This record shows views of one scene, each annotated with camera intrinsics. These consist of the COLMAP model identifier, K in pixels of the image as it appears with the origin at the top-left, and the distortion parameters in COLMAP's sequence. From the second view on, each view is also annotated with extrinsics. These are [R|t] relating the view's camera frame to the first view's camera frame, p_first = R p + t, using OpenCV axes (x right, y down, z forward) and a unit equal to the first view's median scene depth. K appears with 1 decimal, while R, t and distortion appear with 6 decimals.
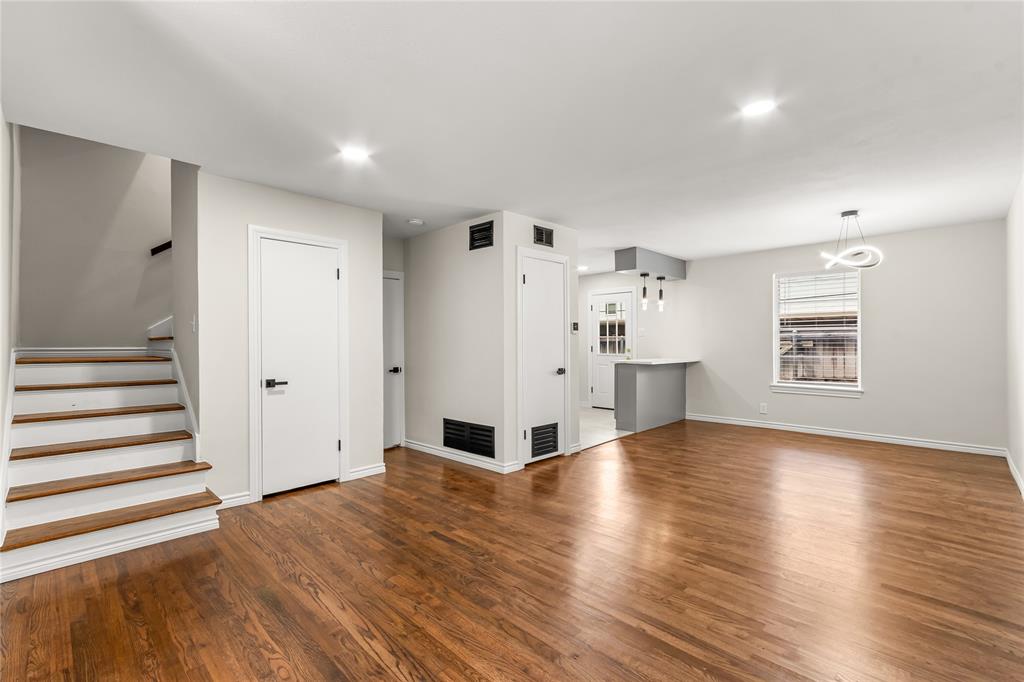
lens RADIAL K [[449.7, 0, 514.9], [0, 449.7, 340.0], [0, 0, 1]] dist [0.003439, -0.000017]
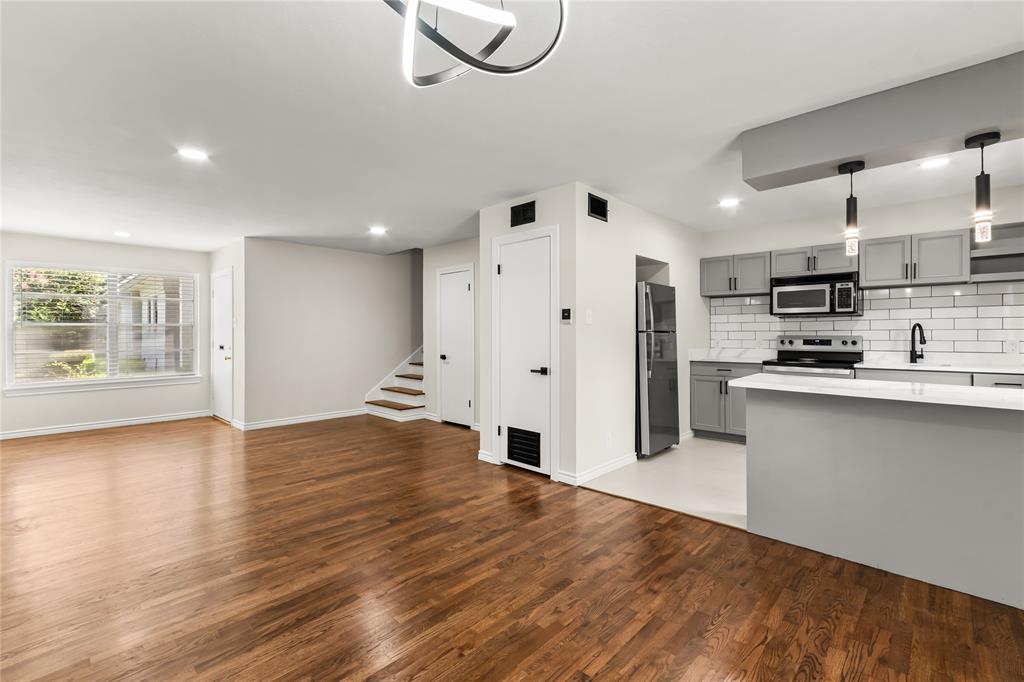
lens RADIAL K [[455.2, 0, 513.1], [0, 455.2, 331.8], [0, 0, 1]] dist [0.003100, 0.000020]
pose [[0.012168, 0.002762, -0.999922, 0.841063], [0.005690, 0.999980, 0.002831, -0.003379], [0.999910, -0.005724, 0.012152, 0.858923]]
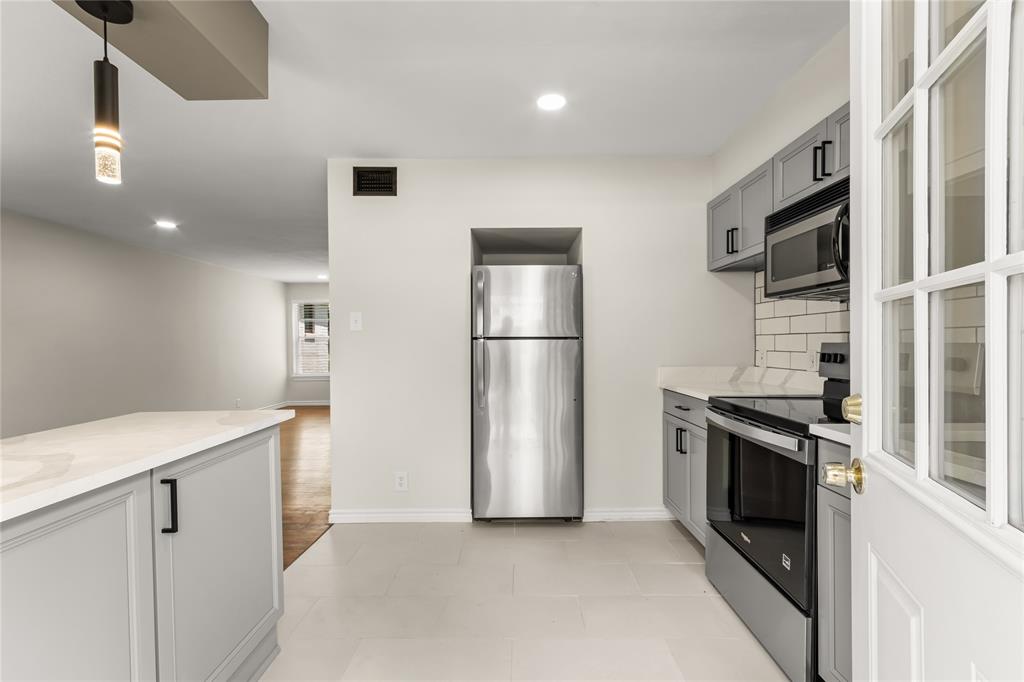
lens RADIAL K [[442.1, 0, 510.9], [0, 442.1, 351.2], [0, 0, 1]] dist [0.003871, -0.000043]
pose [[-0.722278, 0.025010, -0.691150, 0.364323], [0.015937, 0.999682, 0.019519, 0.005773], [0.691419, 0.003083, -0.722447, 1.545447]]
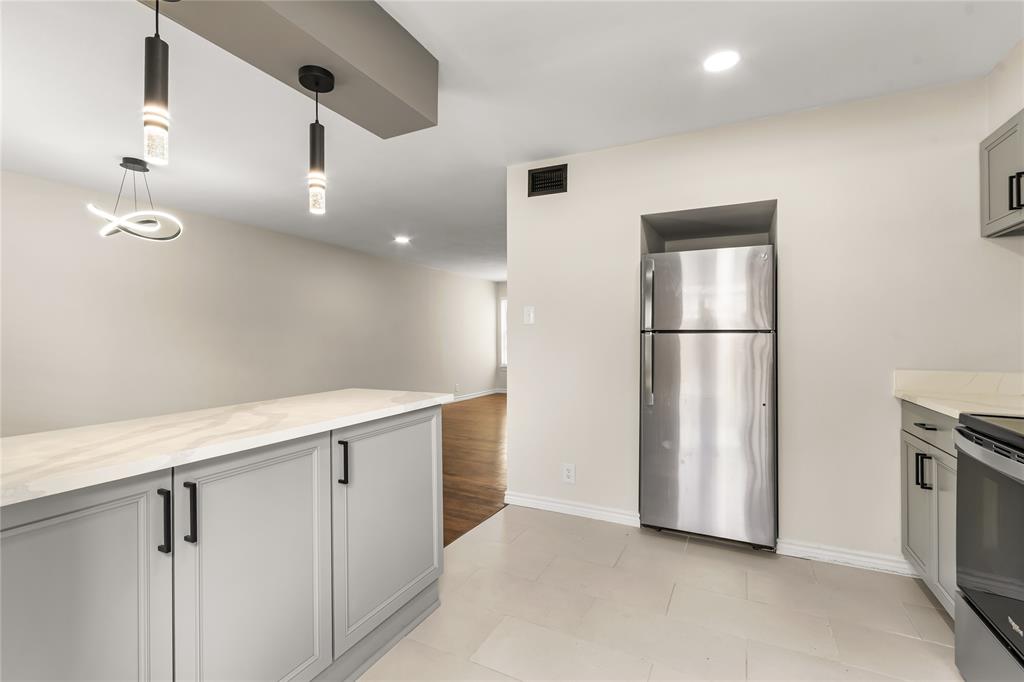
lens RADIAL K [[449.7, 0, 514.9], [0, 449.7, 340.0], [0, 0, 1]] dist [0.003439, -0.000017]
pose [[-0.953040, 0.007589, -0.302749, 0.316997], [0.007515, 0.999971, 0.001410, 0.007802], [0.302751, -0.000931, -0.953069, 1.573224]]
